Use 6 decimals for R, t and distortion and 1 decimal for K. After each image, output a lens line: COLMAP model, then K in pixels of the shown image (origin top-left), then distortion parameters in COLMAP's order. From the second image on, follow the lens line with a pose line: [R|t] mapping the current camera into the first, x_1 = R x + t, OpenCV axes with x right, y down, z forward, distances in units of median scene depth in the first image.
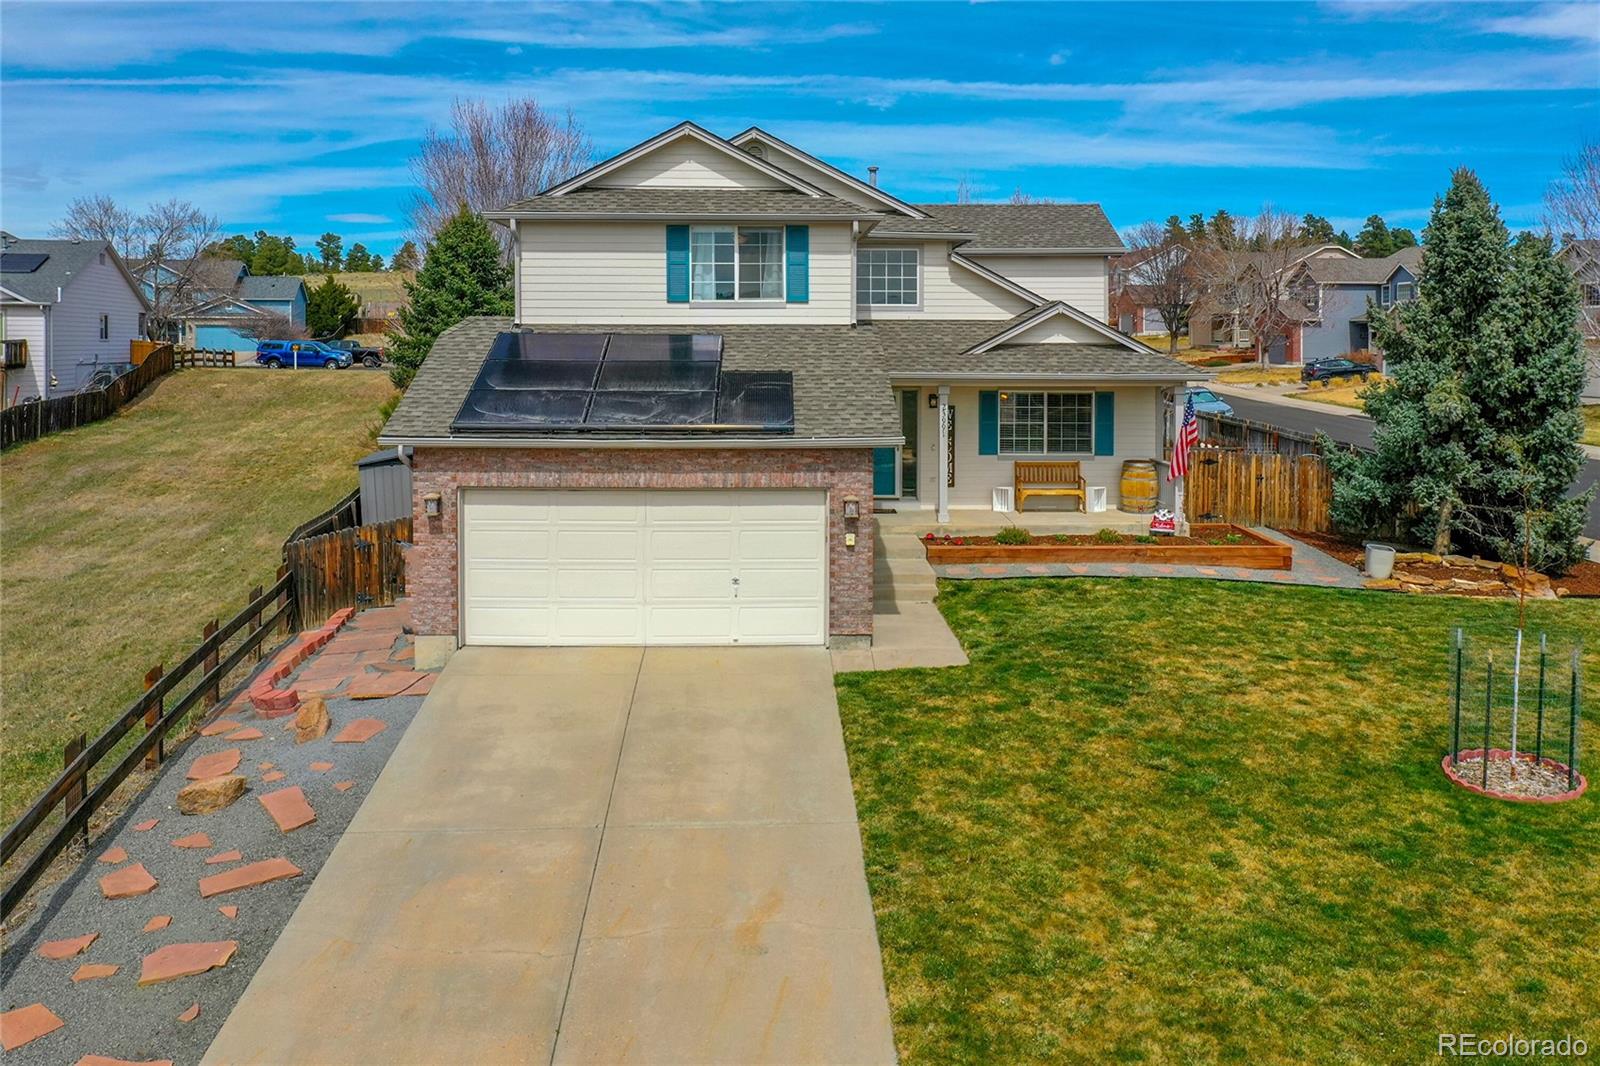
lens RADIAL K [[1264.0, 0, 801.4], [0, 1264.0, 531.3], [0, 0, 1]] dist [0.006788, -0.005989]
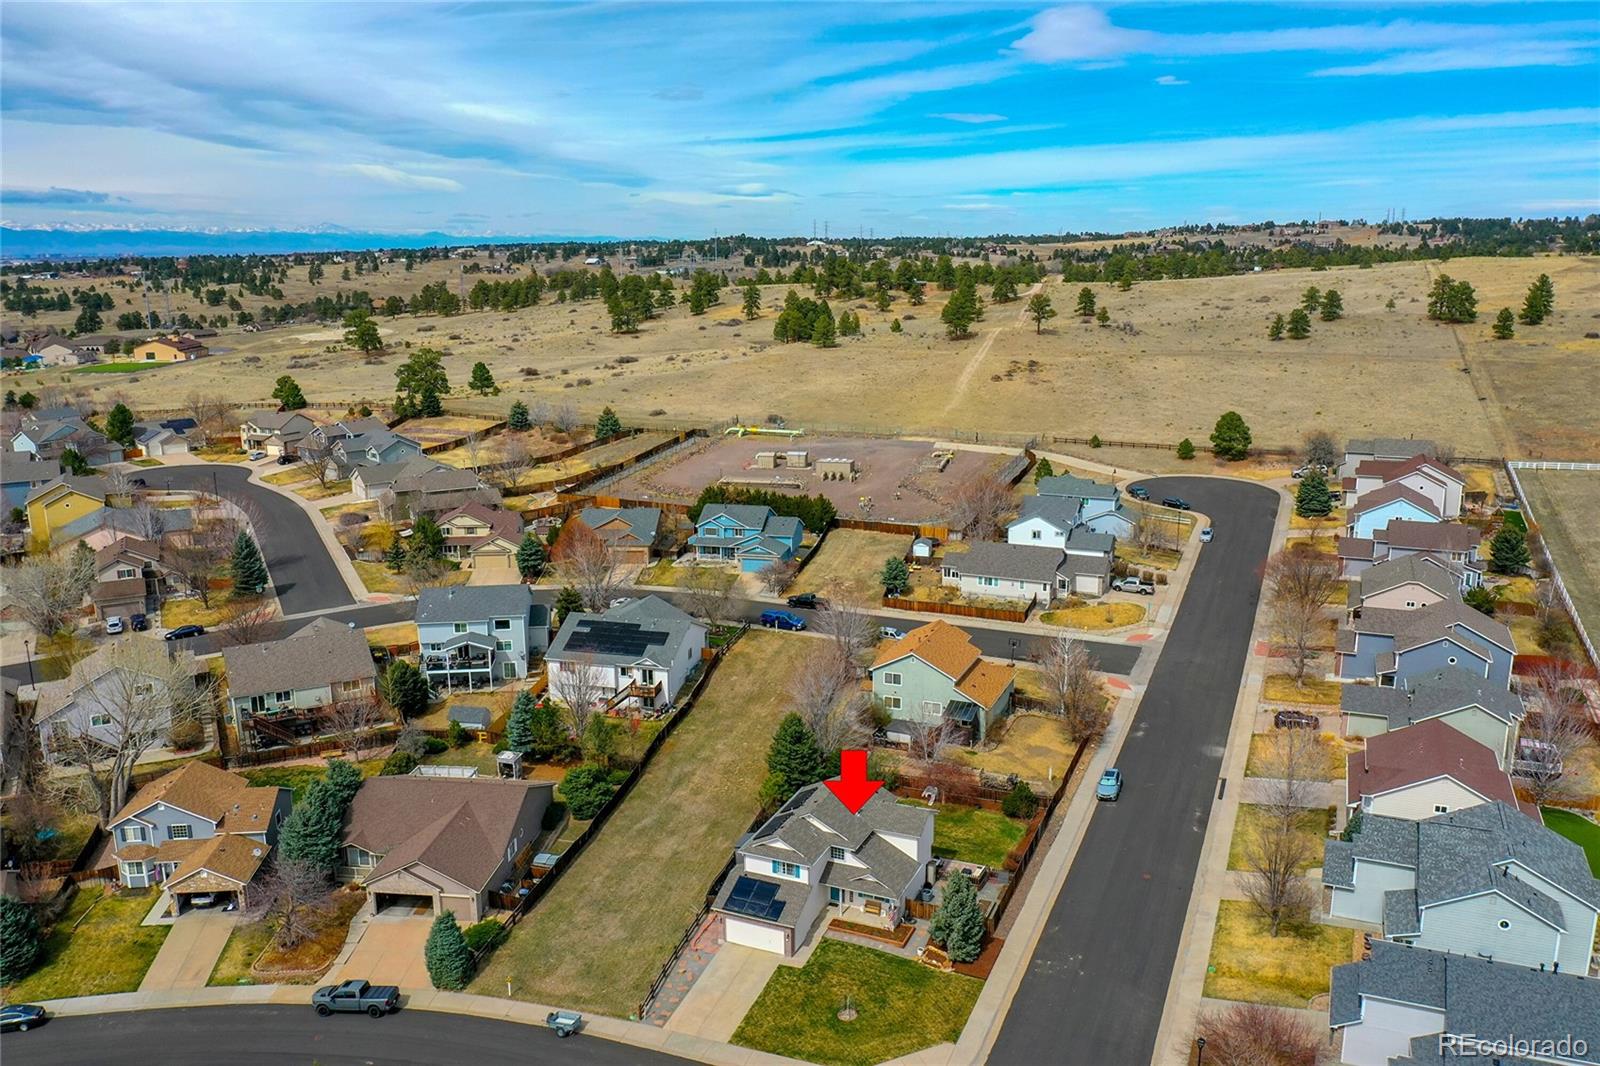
lens RADIAL K [[1264.0, 0, 790.8], [0, 1264.0, 531.7], [0, 0, 1]] dist [0.006788, -0.005989]
pose [[0.902574, 0.079819, -0.423070, 2.074490], [-0.050601, 0.995520, 0.079870, -2.038528], [0.427550, -0.050681, 0.902570, -3.596396]]
